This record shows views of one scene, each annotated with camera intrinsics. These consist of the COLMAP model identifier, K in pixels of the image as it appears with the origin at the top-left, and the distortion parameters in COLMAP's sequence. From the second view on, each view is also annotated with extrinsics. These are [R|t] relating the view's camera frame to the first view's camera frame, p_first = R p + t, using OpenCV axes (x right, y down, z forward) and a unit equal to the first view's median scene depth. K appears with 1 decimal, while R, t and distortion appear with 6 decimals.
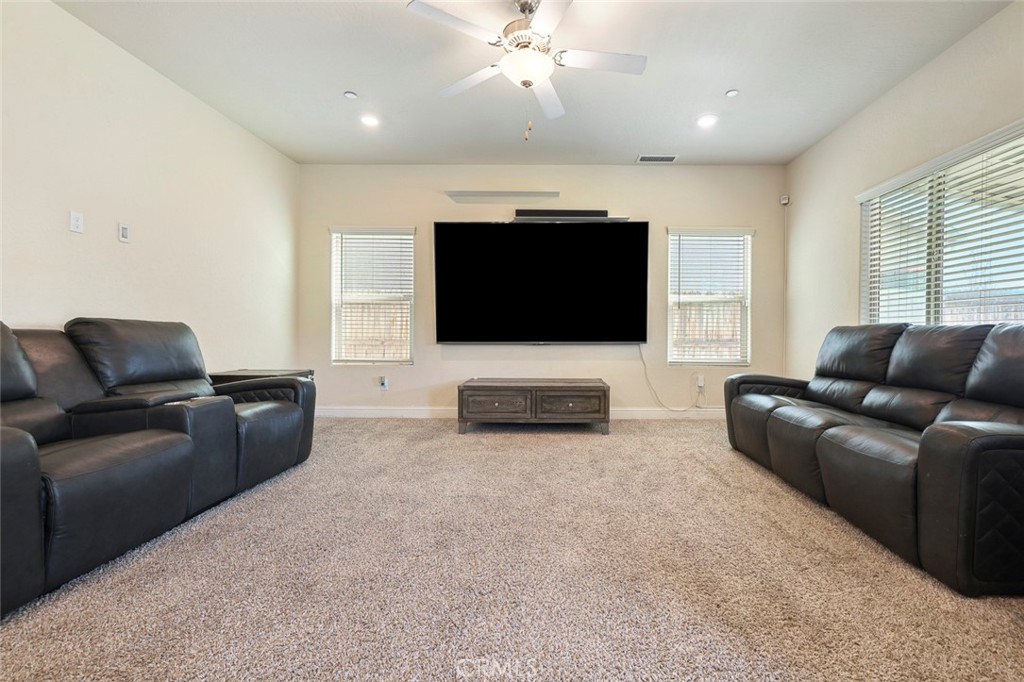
lens RADIAL K [[455.7, 0, 547.6], [0, 455.7, 339.3], [0, 0, 1]] dist [-0.002799, -0.000190]
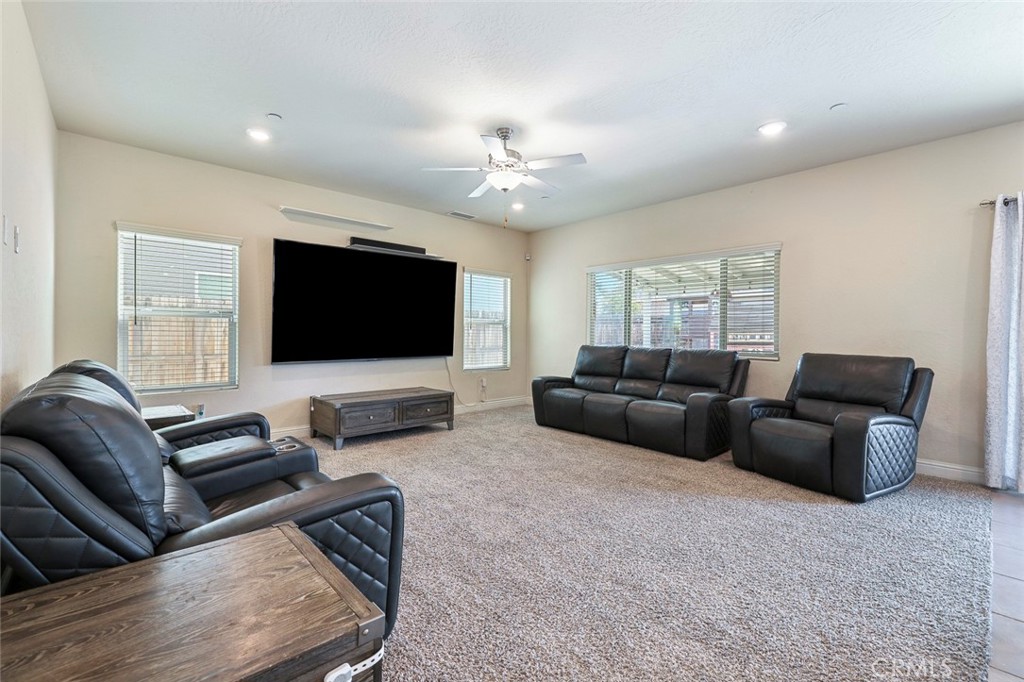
lens RADIAL K [[441.4, 0, 512.0], [0, 441.4, 341.0], [0, 0, 1]] dist [0.000841, 0.000139]
pose [[0.729986, -0.013294, 0.683333, -0.589314], [0.005260, 0.999890, 0.013833, -0.058007], [-0.683442, -0.006503, 0.729976, -0.028202]]
